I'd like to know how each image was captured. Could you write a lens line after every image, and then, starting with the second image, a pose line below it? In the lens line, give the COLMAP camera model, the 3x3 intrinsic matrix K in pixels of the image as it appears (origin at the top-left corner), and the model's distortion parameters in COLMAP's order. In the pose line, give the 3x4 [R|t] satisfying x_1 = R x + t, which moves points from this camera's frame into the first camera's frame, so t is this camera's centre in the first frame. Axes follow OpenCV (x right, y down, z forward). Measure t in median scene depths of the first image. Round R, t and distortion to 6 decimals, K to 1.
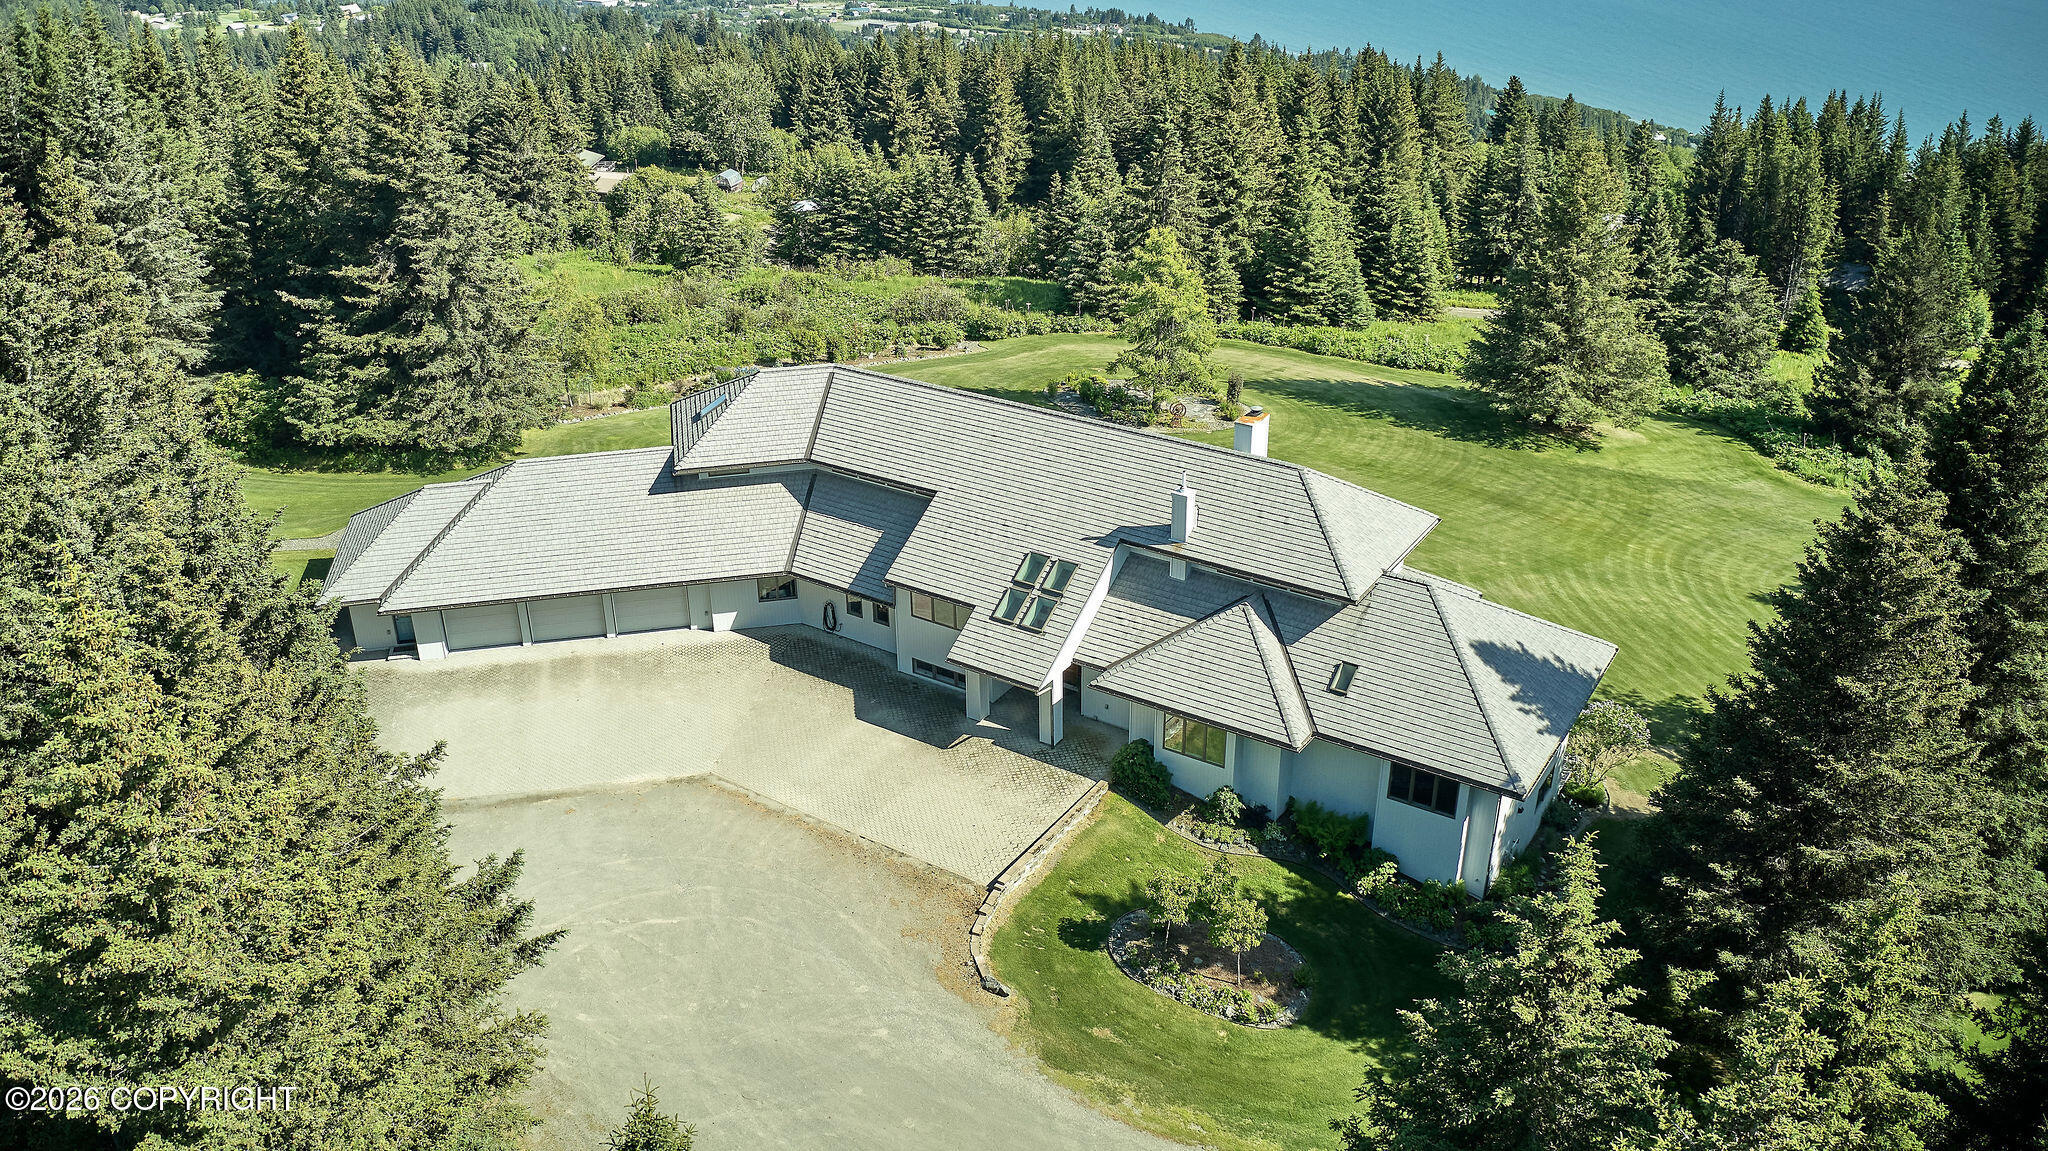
lens RADIAL K [[1631.6, 0, 1015.7], [0, 1631.6, 570.2], [0, 0, 1]] dist [-0.191890, 0.006694]
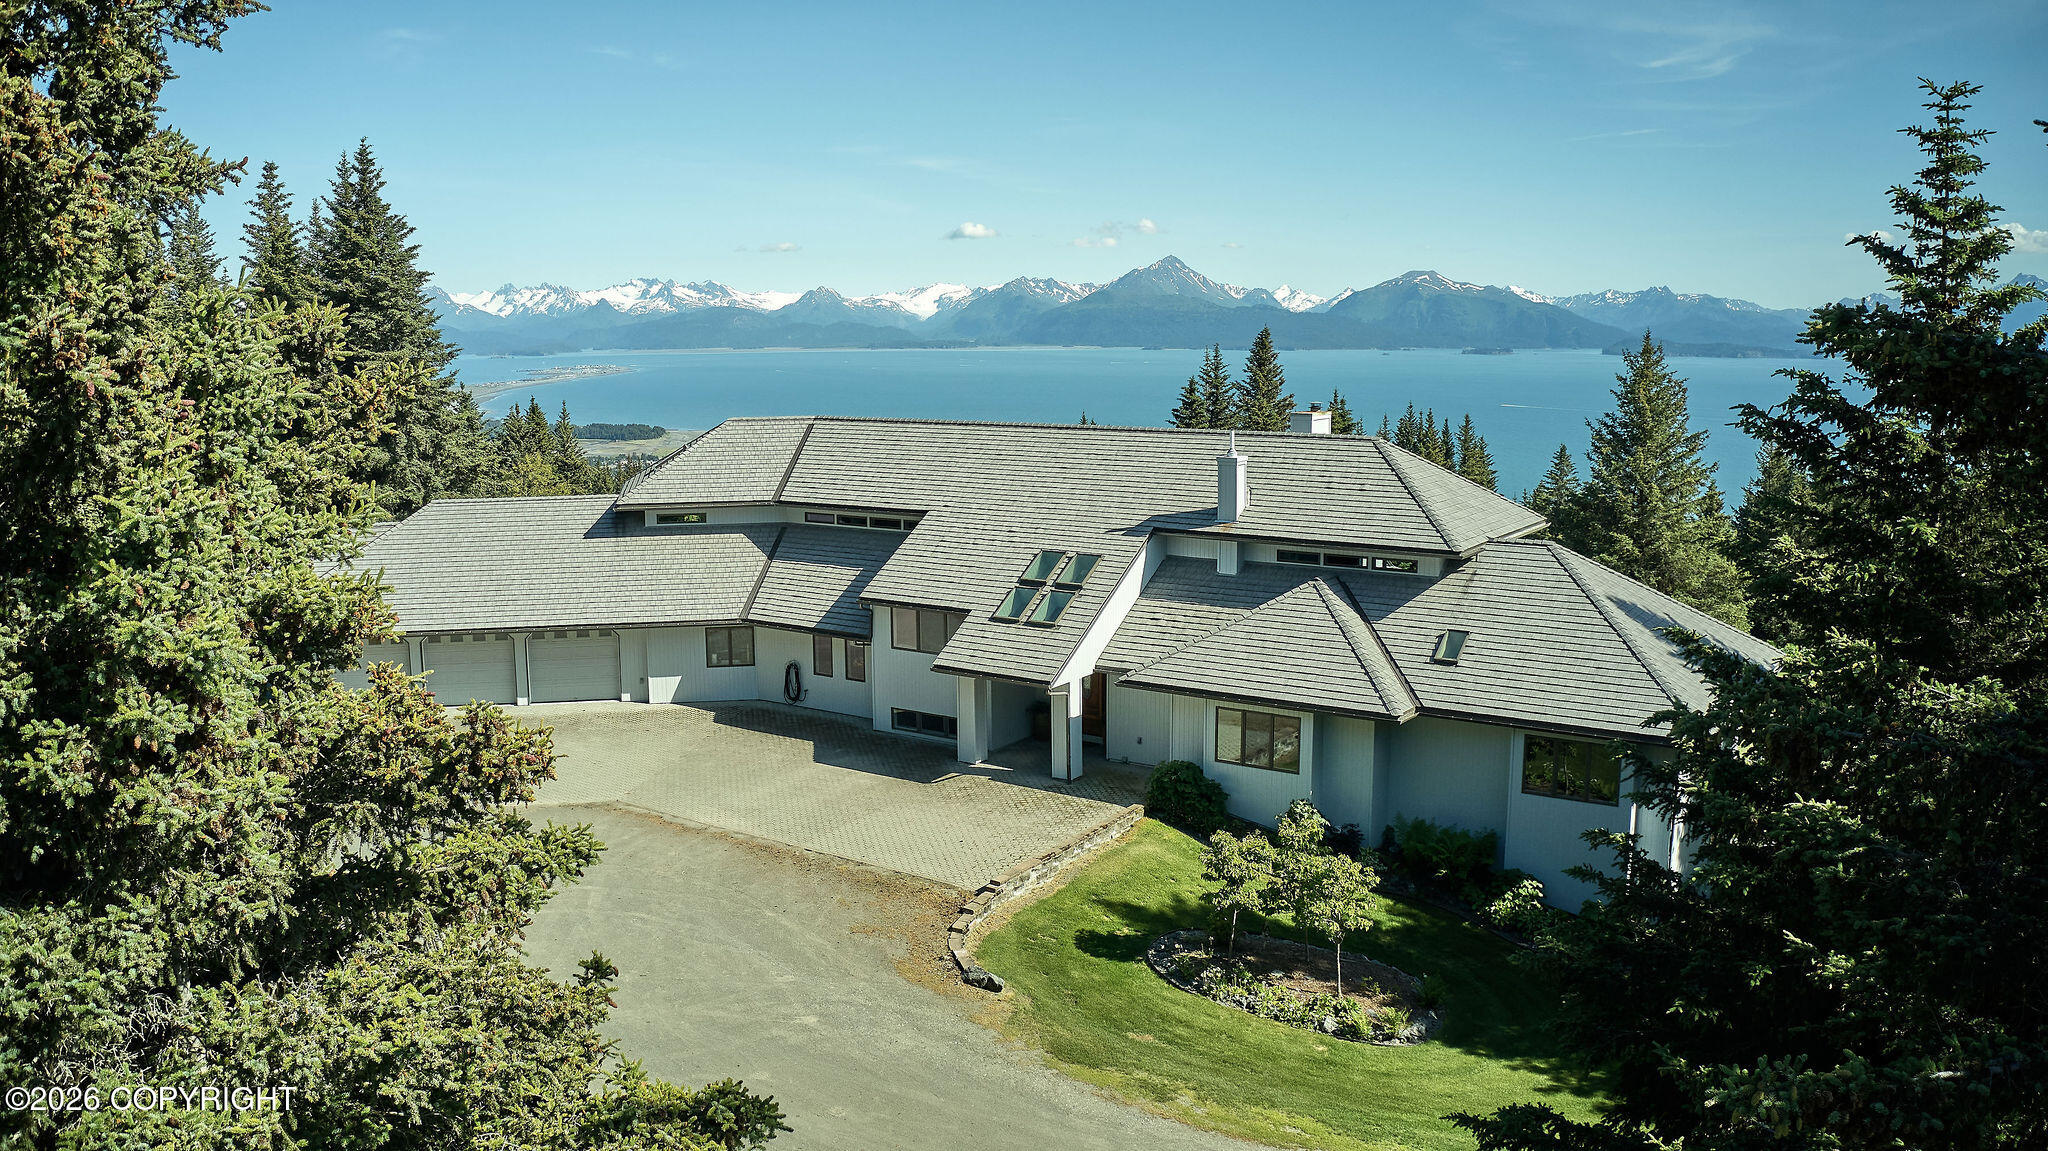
lens RADIAL K [[1633.2, 0, 1016.9], [0, 1633.2, 568.2], [0, 0, 1]] dist [-0.191618, 0.008319]
pose [[0.999882, 0.005860, -0.014193, 0.008510], [-0.009828, 0.954428, -0.298278, 0.240853], [0.011798, 0.298382, 0.954374, 0.245594]]
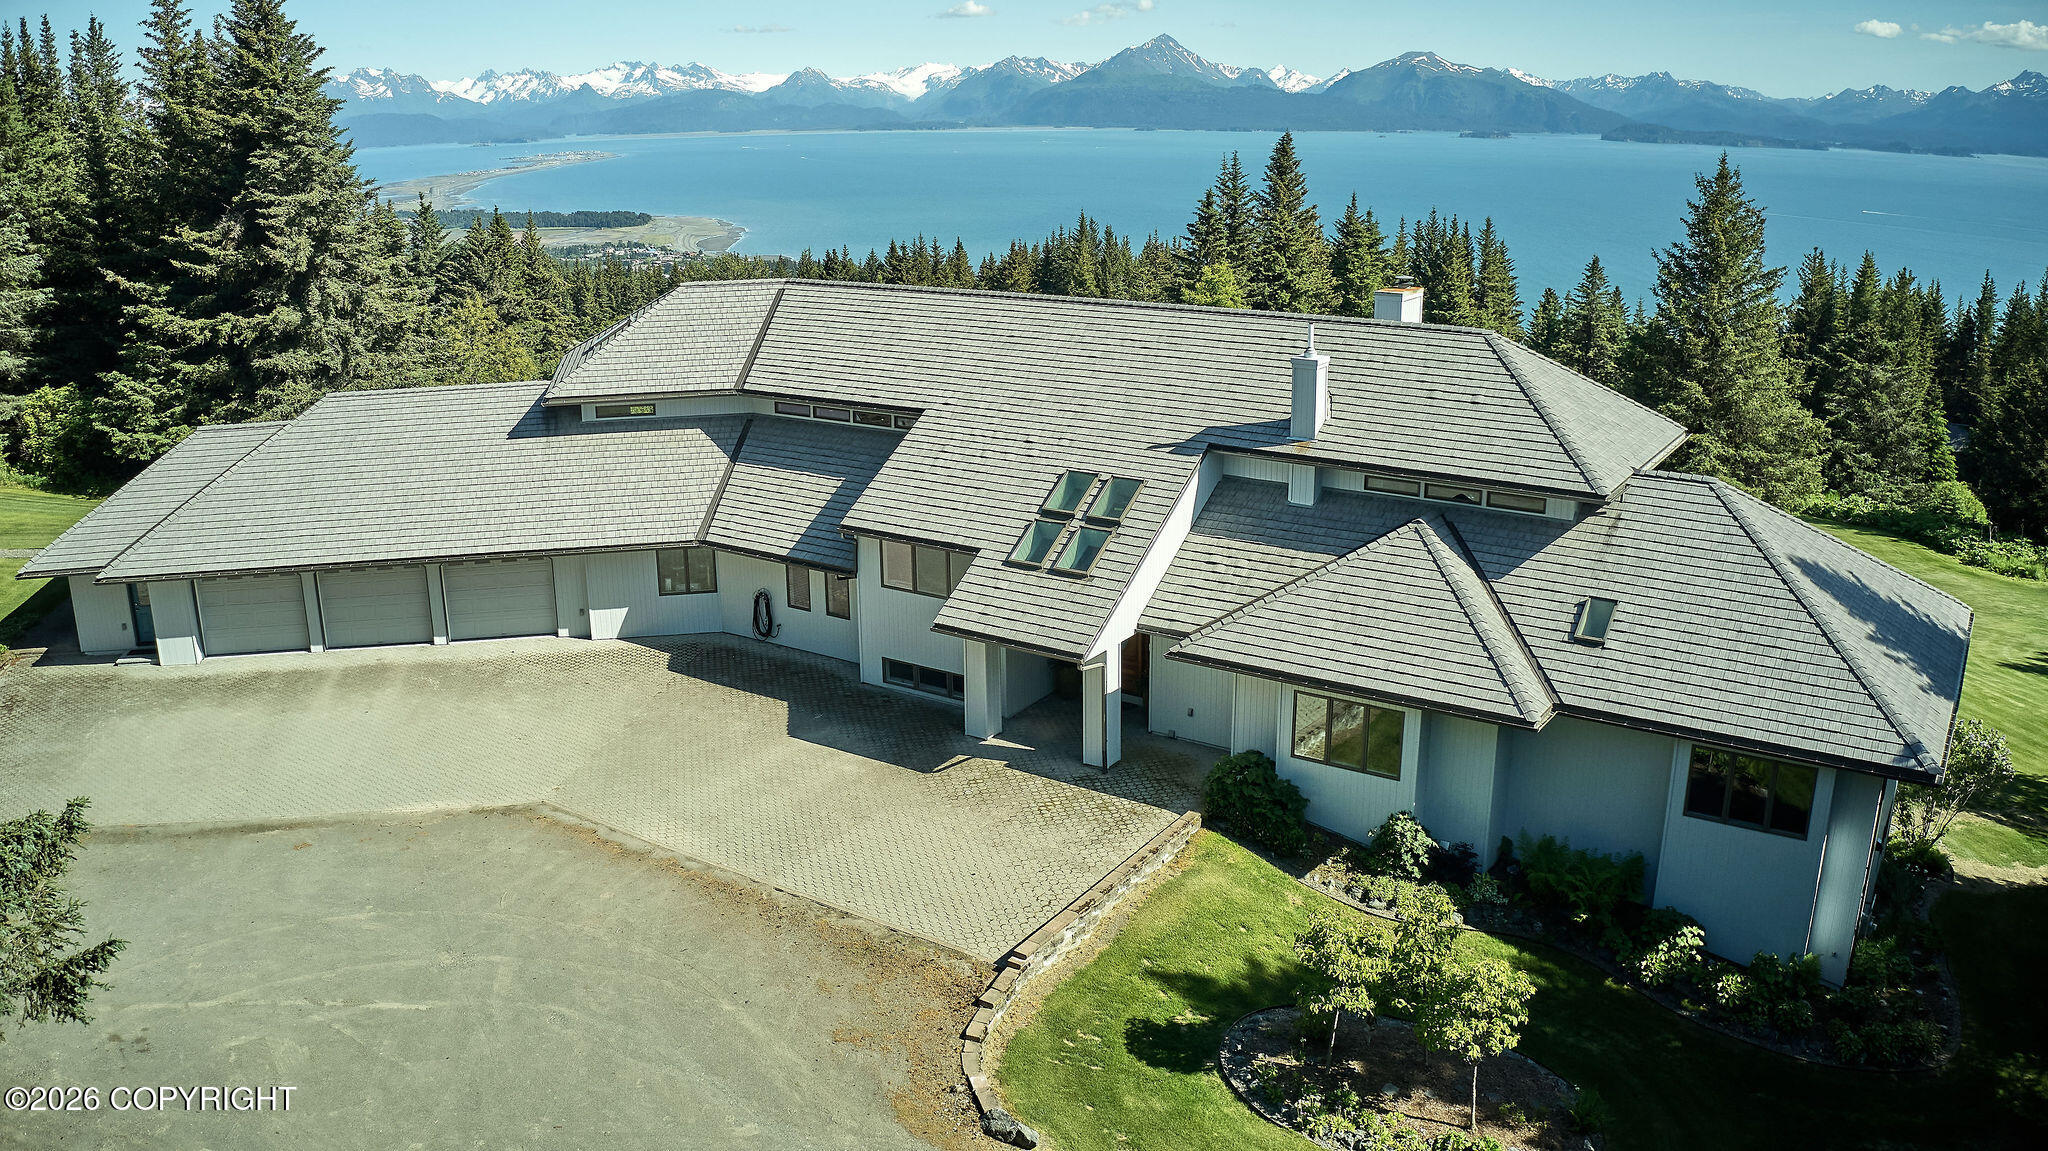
lens RADIAL K [[1633.2, 0, 1016.9], [0, 1633.2, 568.2], [0, 0, 1]] dist [-0.191618, 0.008319]
pose [[0.999957, 0.003658, -0.008511, -0.005335], [-0.005053, 0.985404, -0.170156, 0.138238], [0.007764, 0.170192, 0.985380, 0.386364]]
